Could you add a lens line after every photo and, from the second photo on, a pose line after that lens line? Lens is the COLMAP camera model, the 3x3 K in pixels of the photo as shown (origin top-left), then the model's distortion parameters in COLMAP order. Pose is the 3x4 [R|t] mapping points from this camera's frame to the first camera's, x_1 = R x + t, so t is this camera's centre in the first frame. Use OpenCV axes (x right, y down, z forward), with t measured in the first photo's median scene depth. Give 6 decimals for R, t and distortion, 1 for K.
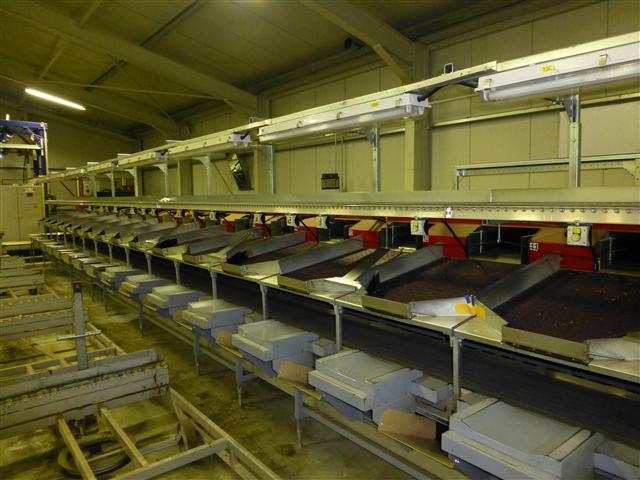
lens RADIAL K [[471.5, 0, 320.0], [0, 471.5, 240.0], [0, 0, 1]] dist [0.009625, -0.001255]
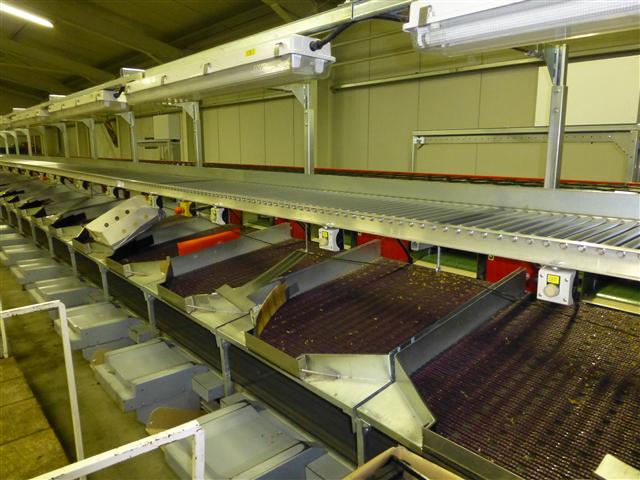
lens RADIAL K [[471.5, 0, 320.0], [0, 471.5, 240.0], [0, 0, 1]] dist [0.009625, -0.001255]
pose [[0.999064, 0.001749, 0.043227, 0.145726], [-0.006143, 0.994794, 0.101725, -0.083659], [-0.042824, -0.101895, 0.993873, 0.277612]]
